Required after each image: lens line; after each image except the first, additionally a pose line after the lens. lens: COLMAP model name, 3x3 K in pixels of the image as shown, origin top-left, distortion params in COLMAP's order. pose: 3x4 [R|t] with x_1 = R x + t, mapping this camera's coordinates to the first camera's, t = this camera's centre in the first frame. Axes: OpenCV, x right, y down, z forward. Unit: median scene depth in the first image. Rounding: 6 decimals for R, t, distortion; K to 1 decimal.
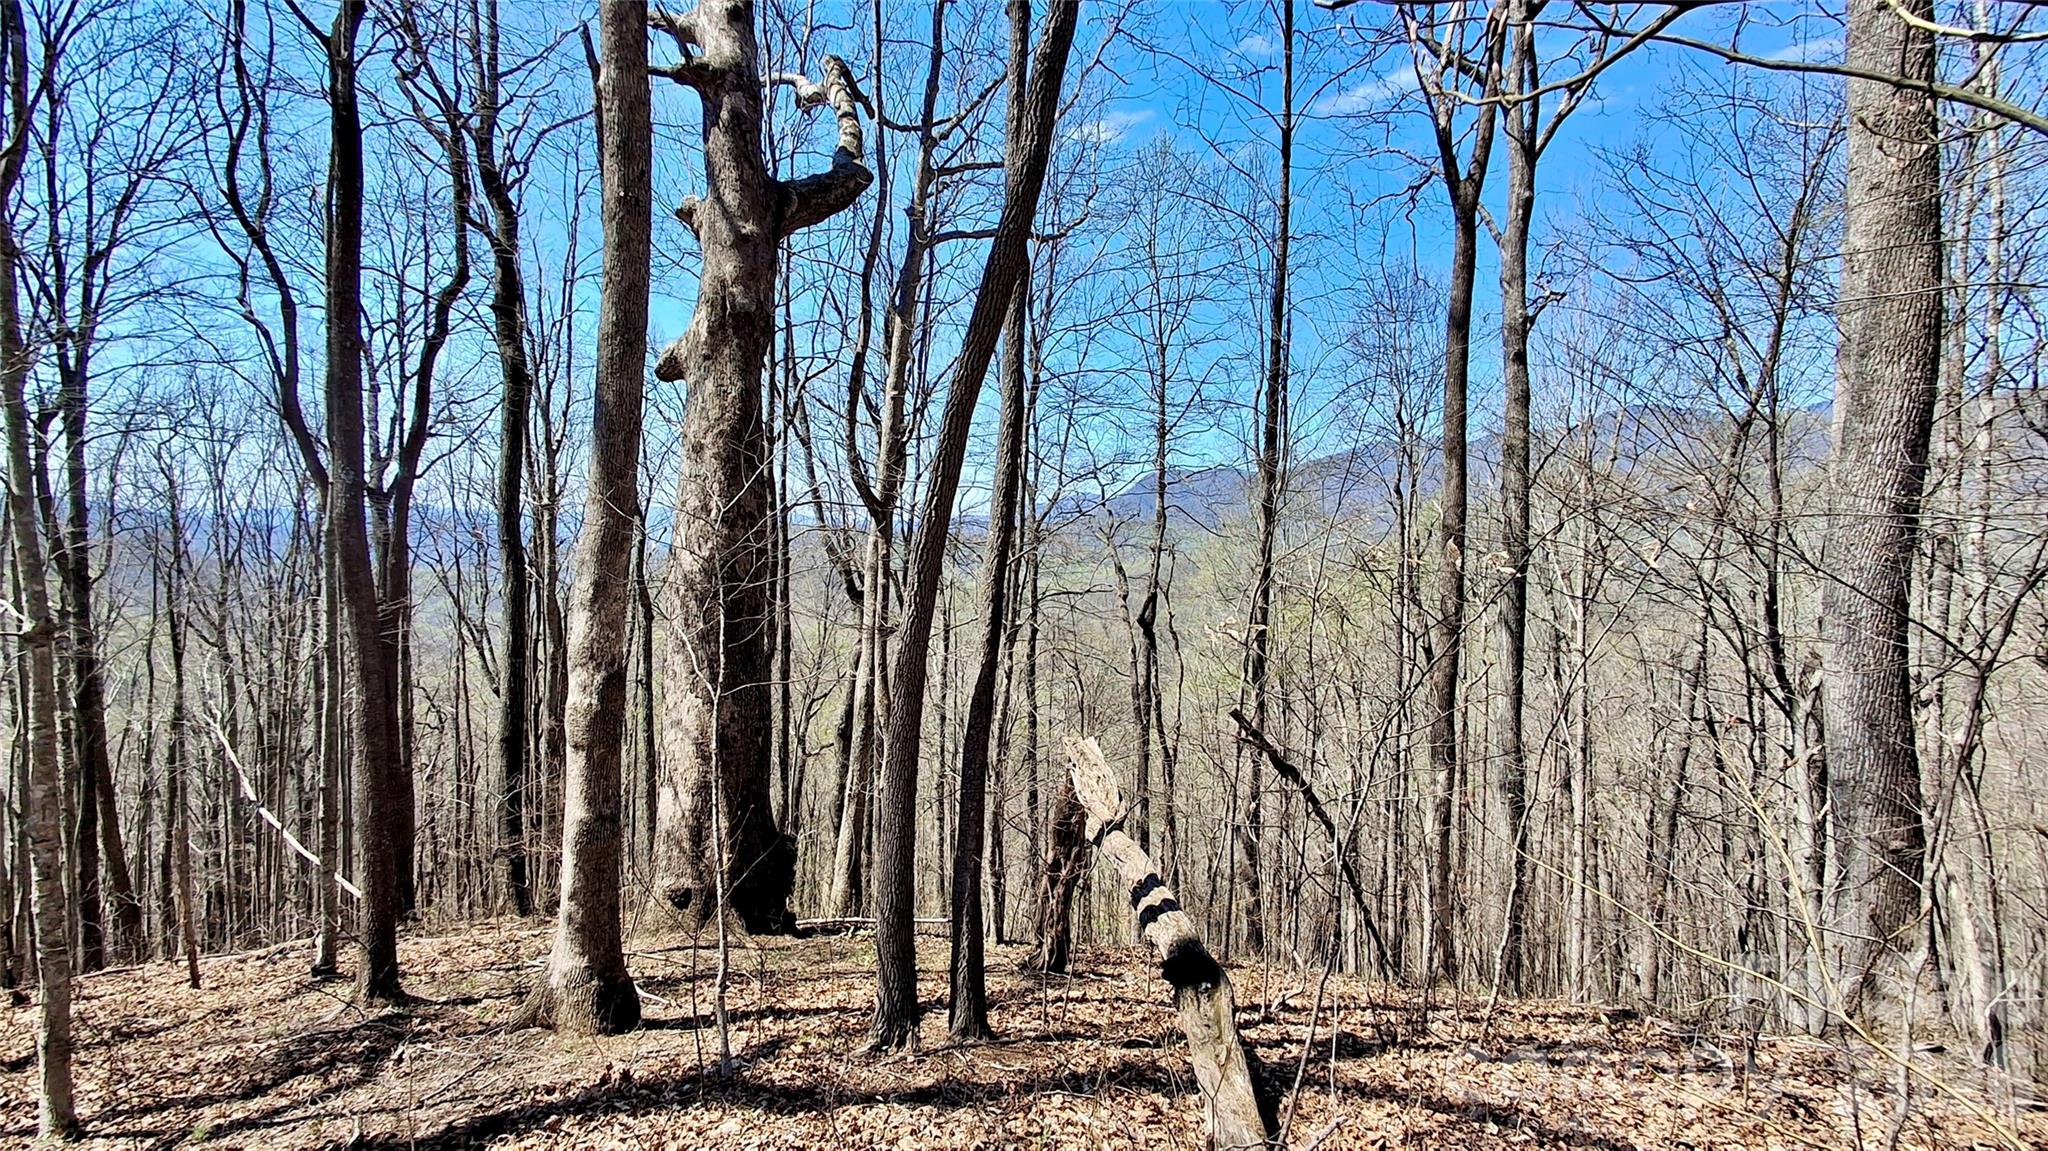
lens RADIAL K [[946.6, 0, 1016.1], [0, 946.6, 587.0], [0, 0, 1]] dist [0.007291, 0.004980]
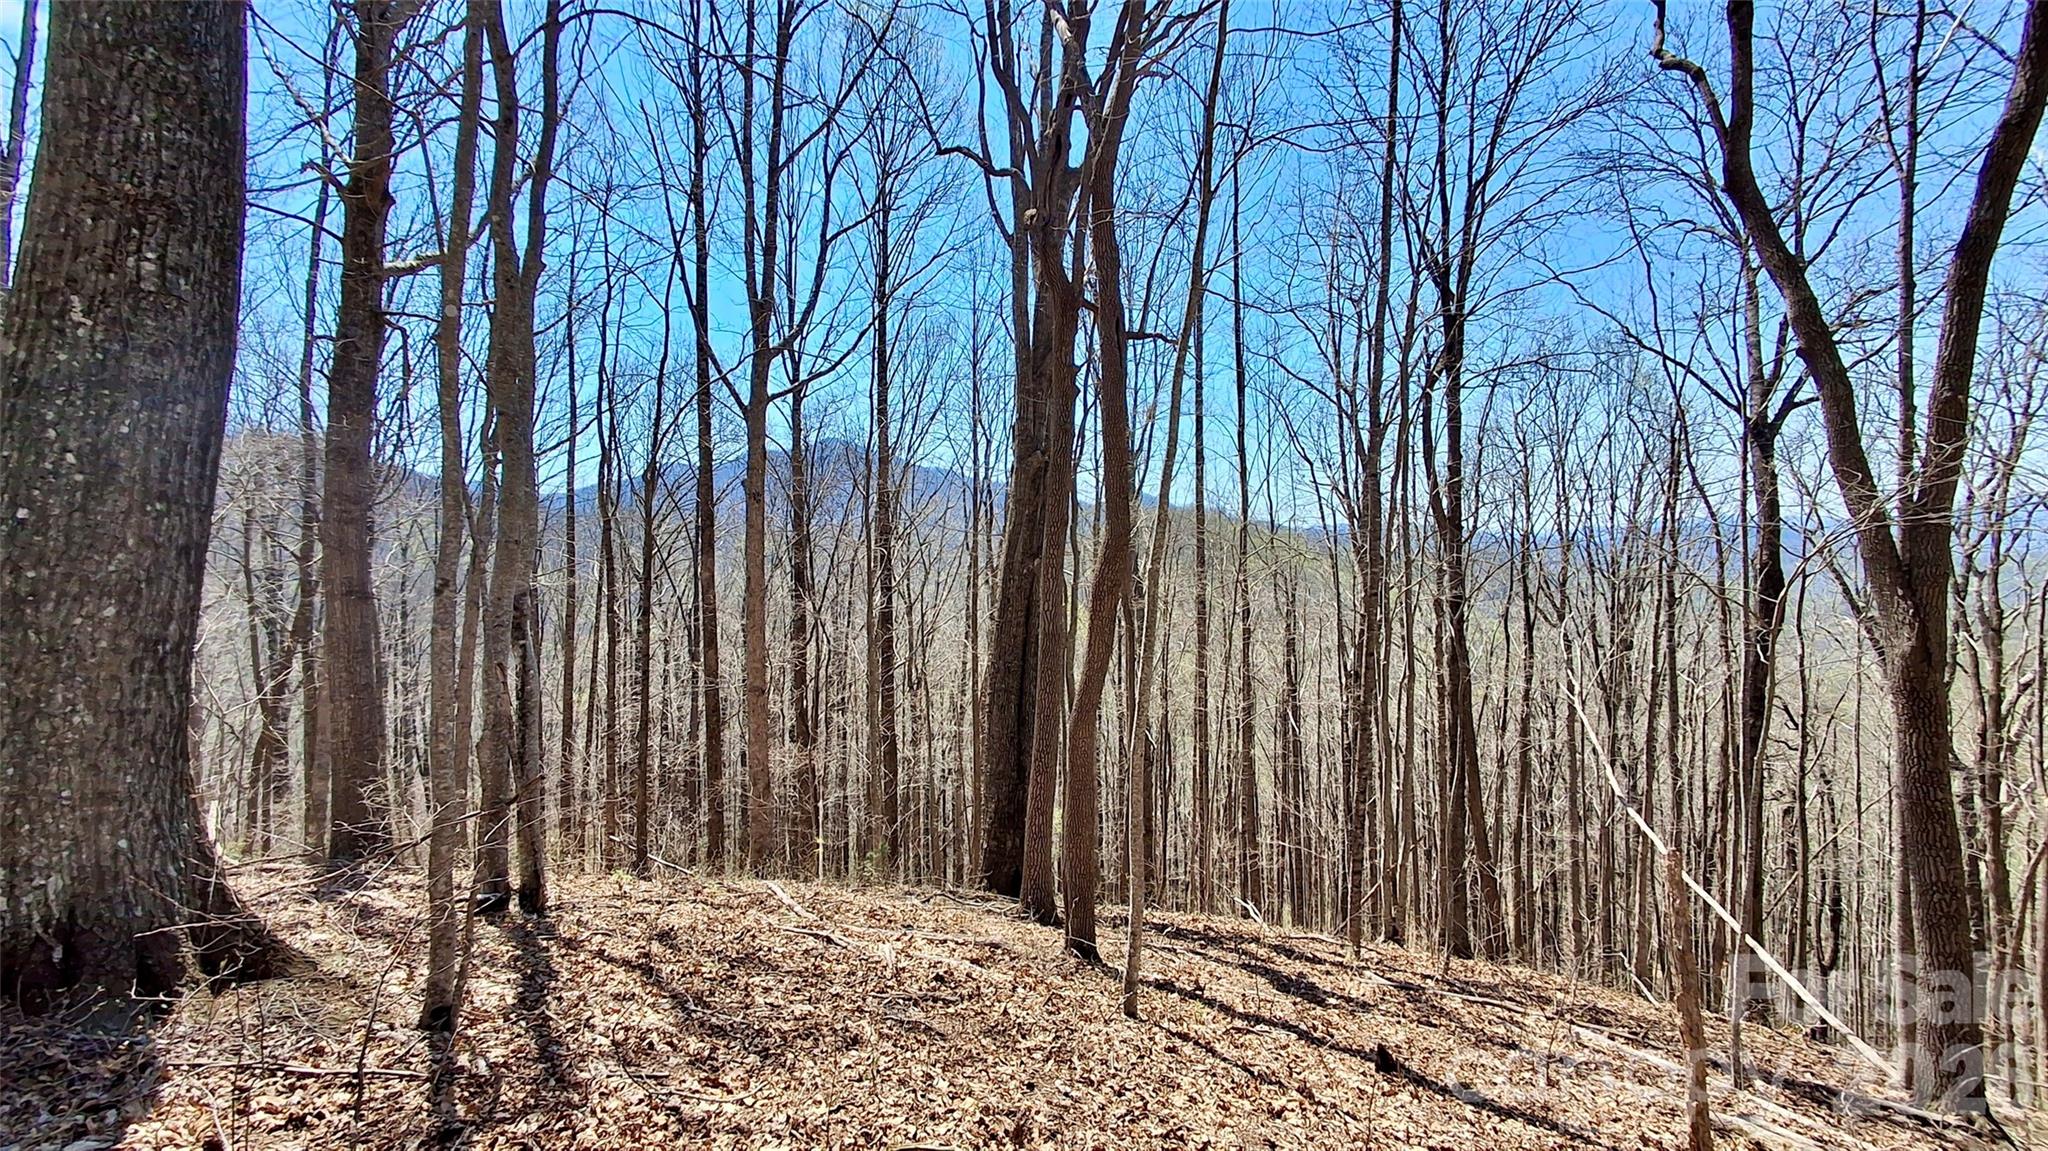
lens RADIAL K [[946.6, 0, 988.1], [0, 946.6, 584.9], [0, 0, 1]] dist [0.007291, 0.004980]
pose [[0.337660, 0.003513, -0.941261, -0.387845], [-0.015955, 0.999871, -0.001992, 0.097482], [0.941133, 0.015691, 0.337673, 0.386410]]
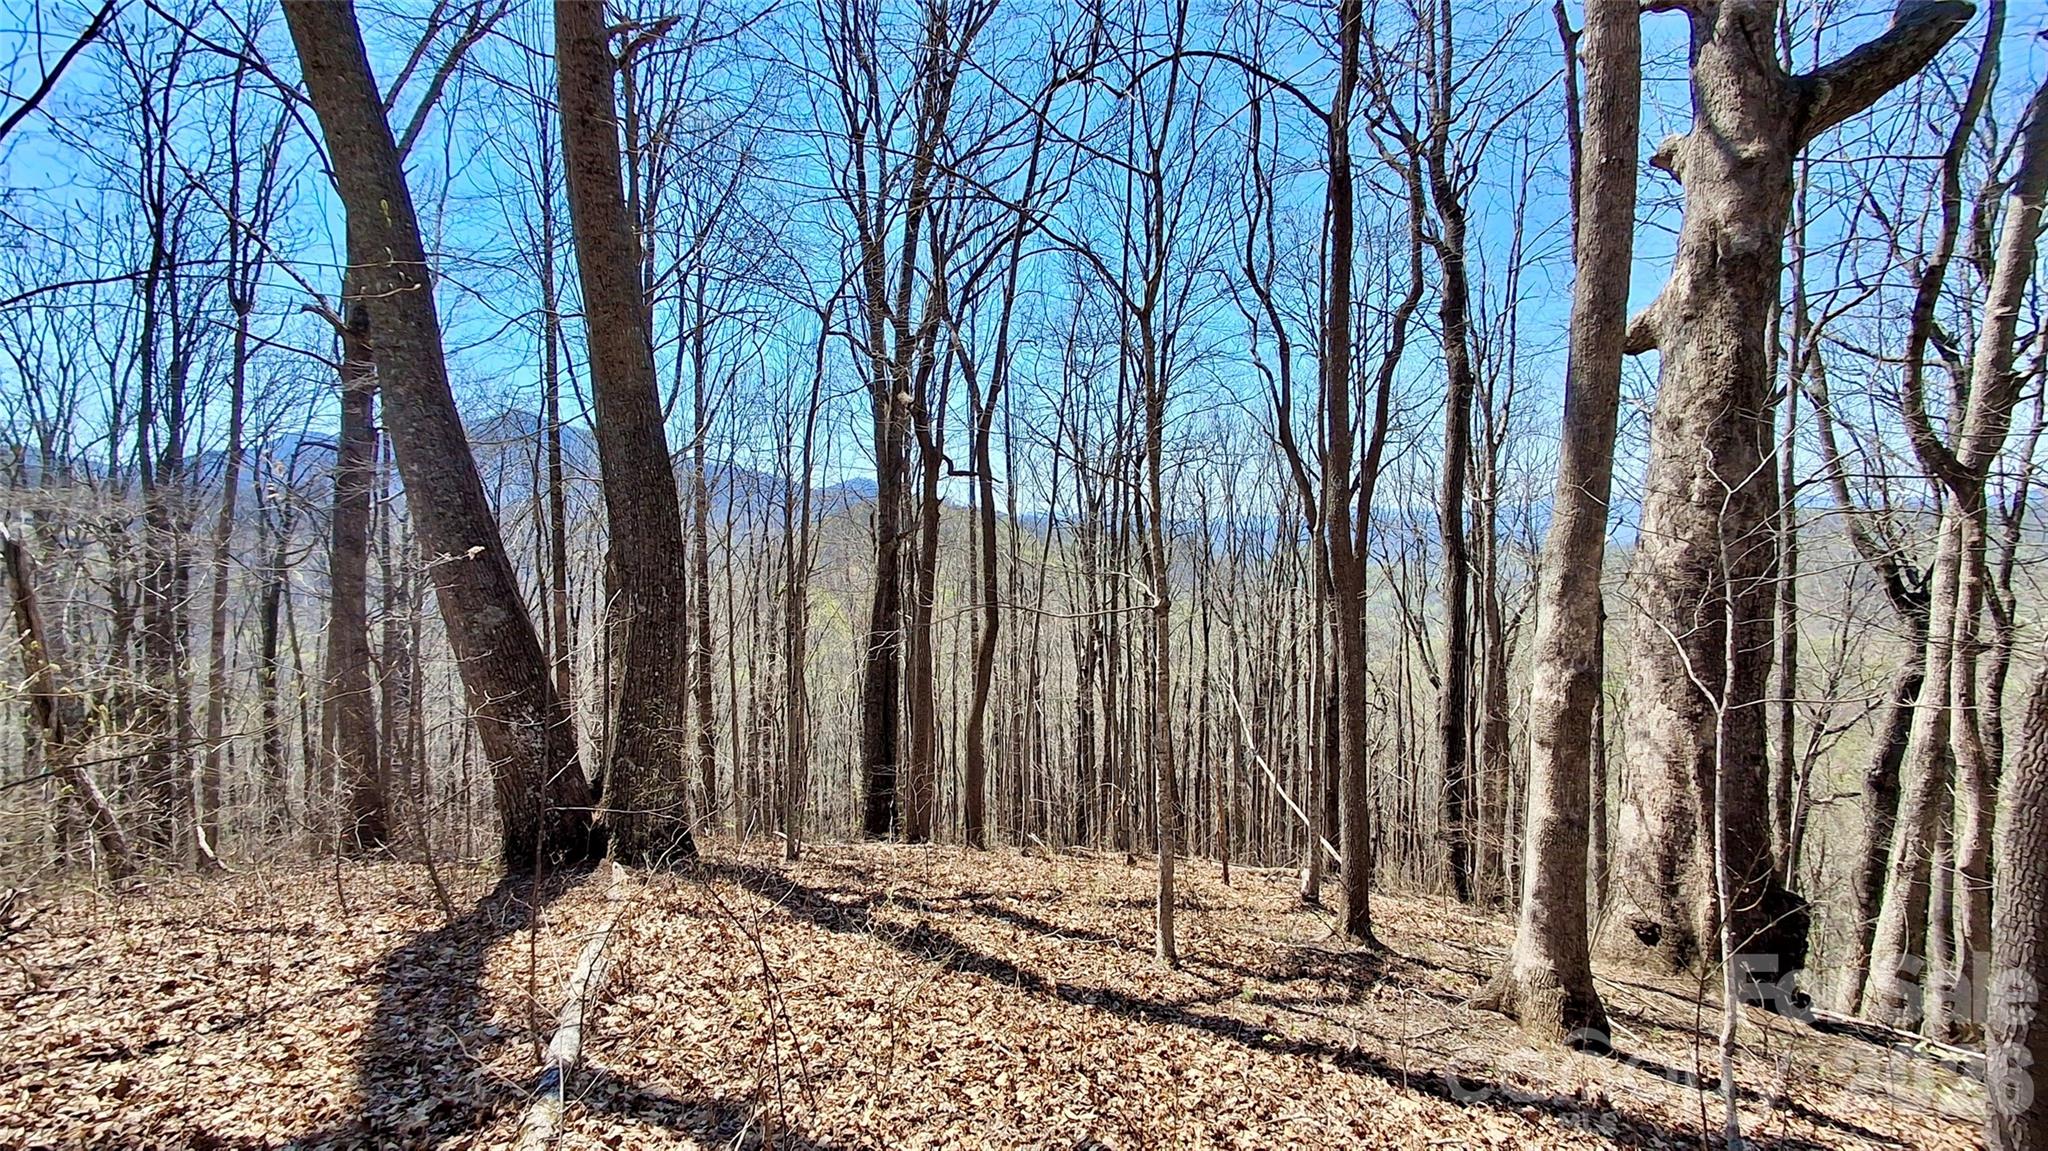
lens RADIAL K [[946.6, 0, 1020.1], [0, 946.6, 585.2], [0, 0, 1]] dist [0.007291, 0.004980]
pose [[0.612190, 0.015569, -0.790557, -0.007253], [-0.013396, 0.999867, 0.009317, 0.001172], [0.790597, 0.004887, 0.612317, -0.009243]]
